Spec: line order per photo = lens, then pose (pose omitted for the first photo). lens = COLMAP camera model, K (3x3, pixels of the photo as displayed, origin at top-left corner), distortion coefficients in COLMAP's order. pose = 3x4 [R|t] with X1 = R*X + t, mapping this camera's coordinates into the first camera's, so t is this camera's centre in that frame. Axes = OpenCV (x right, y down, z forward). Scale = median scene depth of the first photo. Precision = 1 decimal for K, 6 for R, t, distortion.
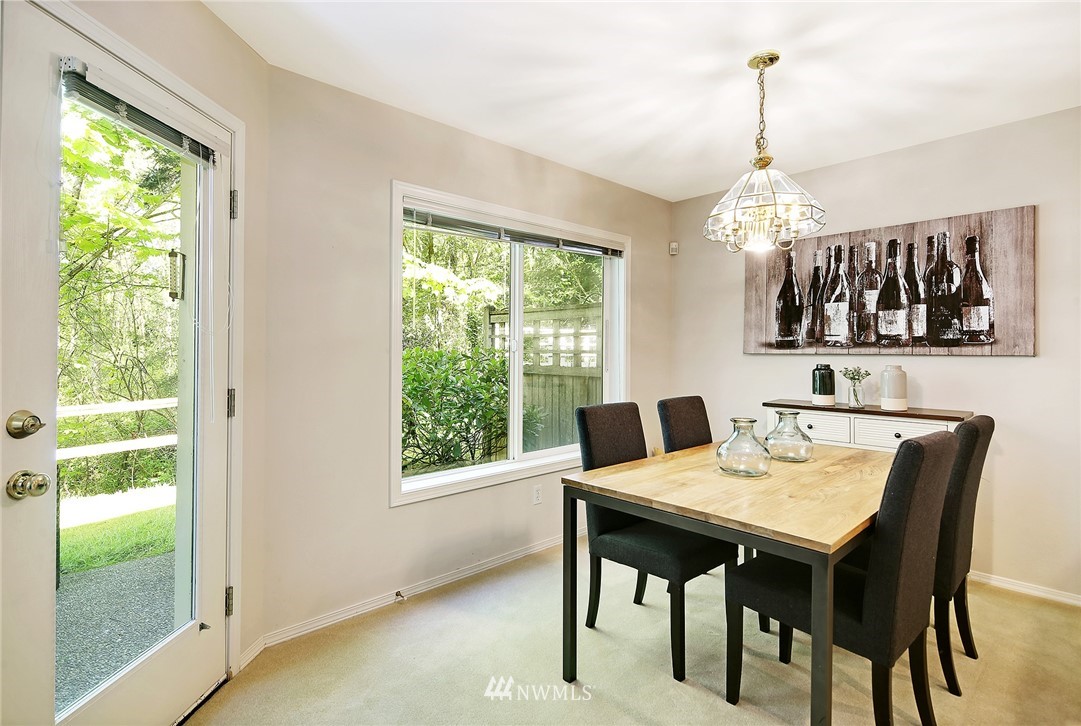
lens RADIAL K [[521.2, 0, 539.5], [0, 521.2, 341.5], [0, 0, 1]] dist [0.000496, 0.000732]
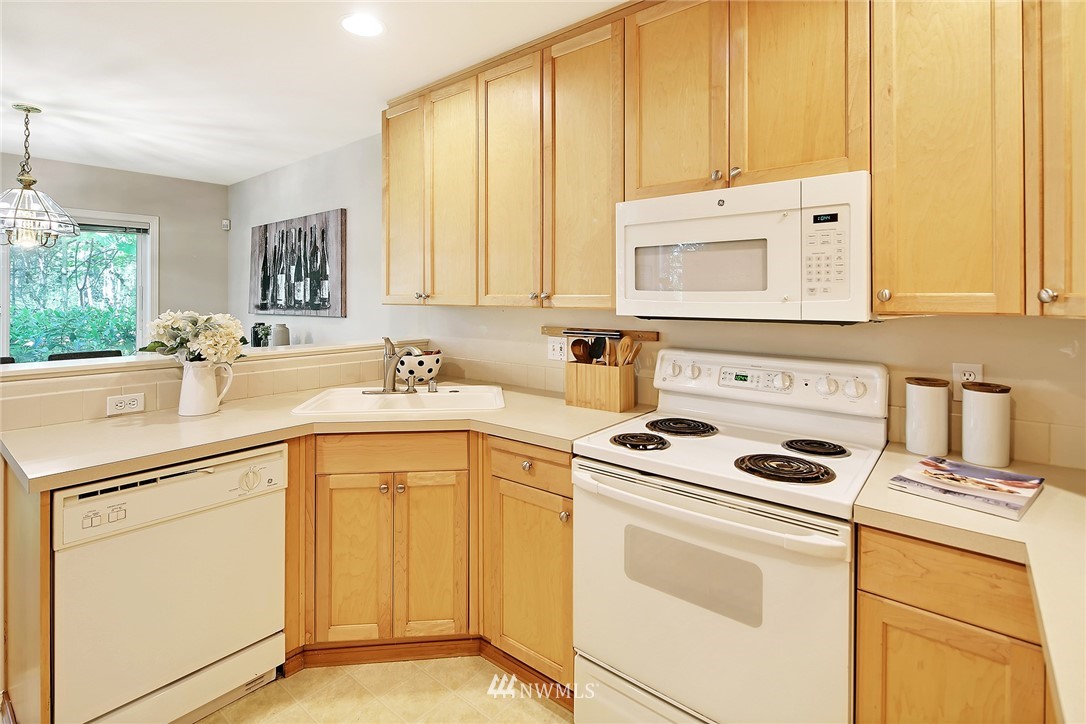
lens RADIAL K [[523.6, 0, 531.7], [0, 523.6, 290.0], [0, 0, 1]] dist [0.000496, 0.000732]
pose [[0.991686, 0.004308, 0.128610, 1.151460], [-0.003402, 0.999968, -0.007262, -0.032901], [-0.128638, 0.006764, 0.991669, -0.408763]]
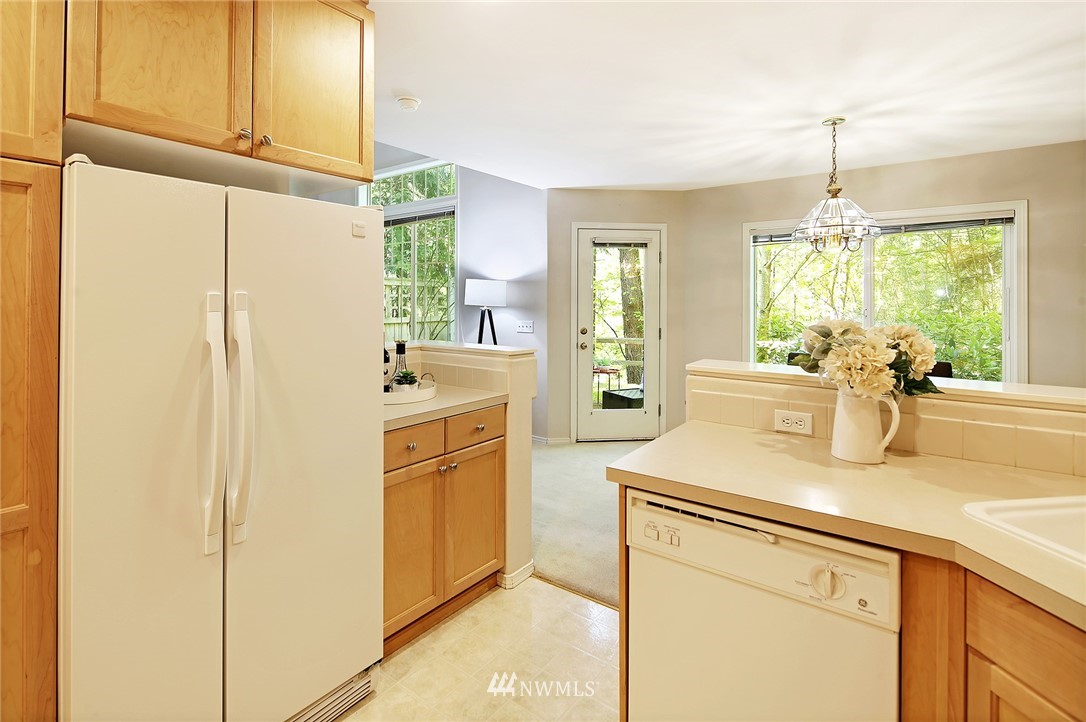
lens RADIAL K [[519.3, 0, 540.3], [0, 519.3, 297.8], [0, 0, 1]] dist [-0.015689, -0.000516]
pose [[0.170316, -0.000726, -0.985389, 1.246672], [0.002406, 0.999997, -0.000321, -0.030015], [0.985387, -0.002316, 0.170317, -0.051538]]
